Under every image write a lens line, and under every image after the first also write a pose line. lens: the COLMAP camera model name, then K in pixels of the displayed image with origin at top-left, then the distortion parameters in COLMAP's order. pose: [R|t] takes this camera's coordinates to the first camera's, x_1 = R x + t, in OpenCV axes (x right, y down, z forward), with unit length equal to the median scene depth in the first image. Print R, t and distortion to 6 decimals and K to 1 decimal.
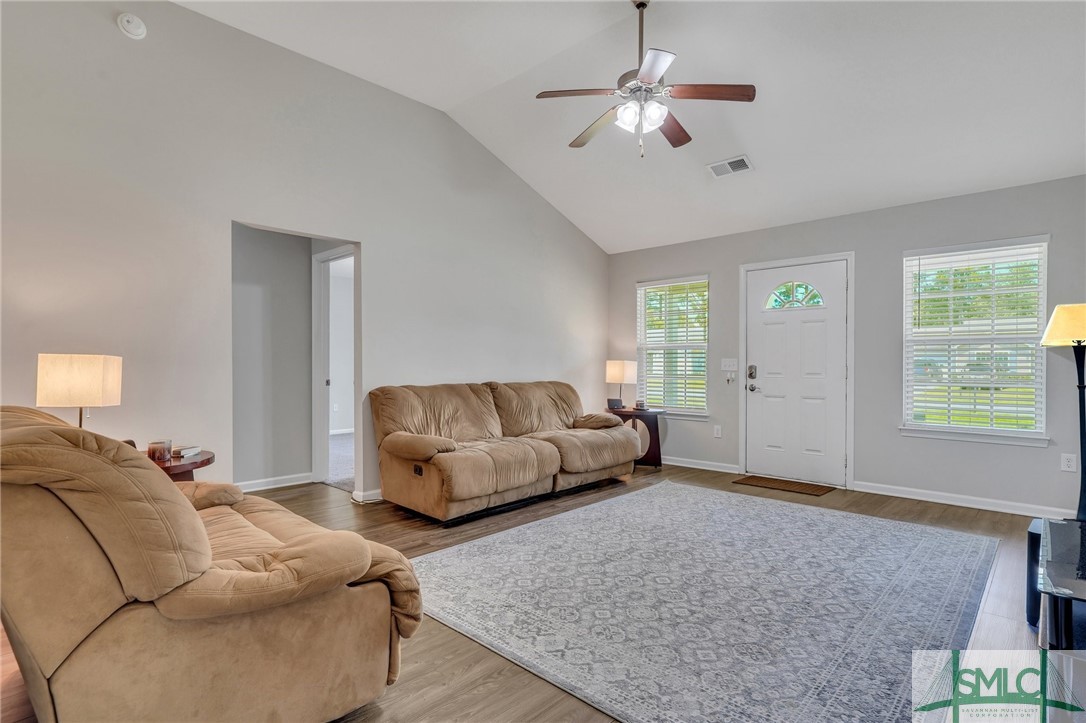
lens RADIAL K [[544.8, 0, 540.2], [0, 544.8, 364.3], [0, 0, 1]] dist [-0.001924, 0.000204]
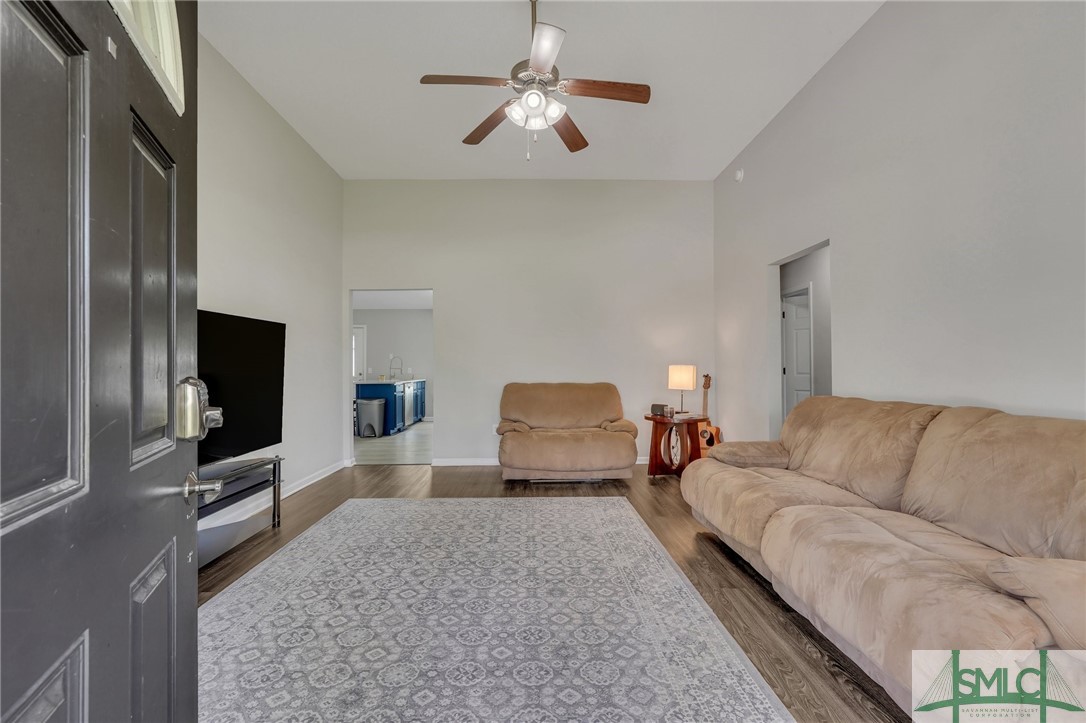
lens RADIAL K [[483.4, 0, 536.3], [0, 483.4, 364.0], [0, 0, 1]] dist [-0.009061, 0.002740]
pose [[-0.714643, -0.007751, -0.699446, 0.848846], [-0.000275, 0.999942, -0.010800, -0.003248], [0.699489, -0.007526, -0.714604, 1.769975]]
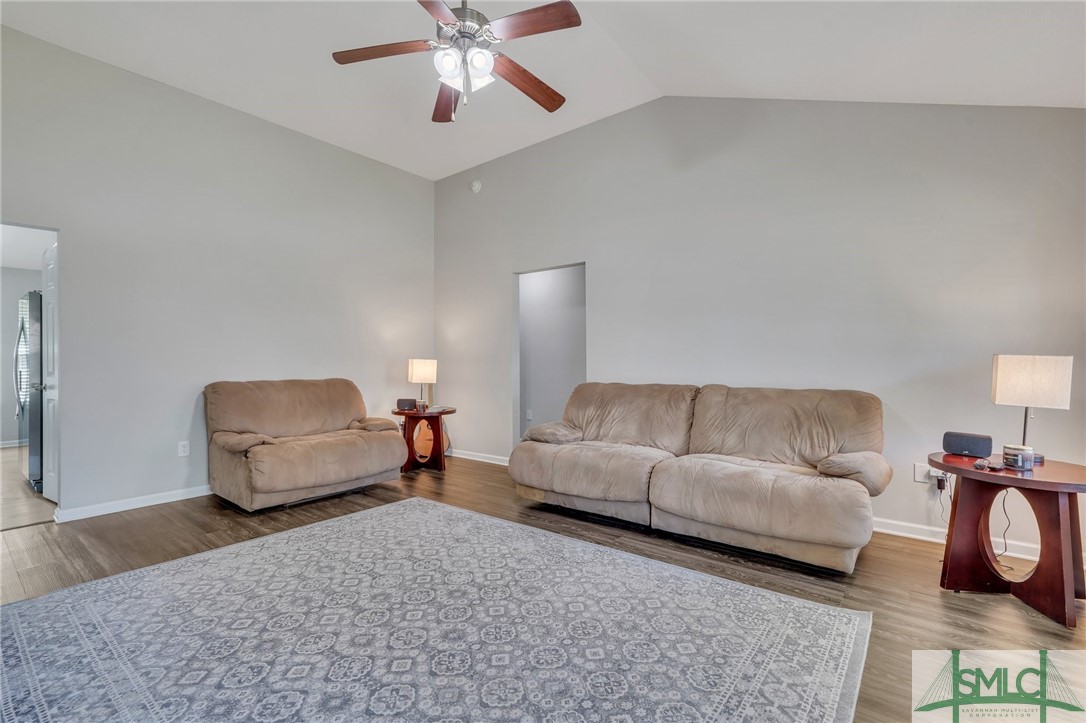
lens RADIAL K [[483.4, 0, 542.6], [0, 483.4, 362.0], [0, 0, 1]] dist [-0.009061, 0.002740]
pose [[0.087194, -0.007870, -0.996160, 1.033558], [-0.000151, 0.999969, -0.007914, 0.008013], [0.996191, 0.000840, 0.087190, 1.170508]]
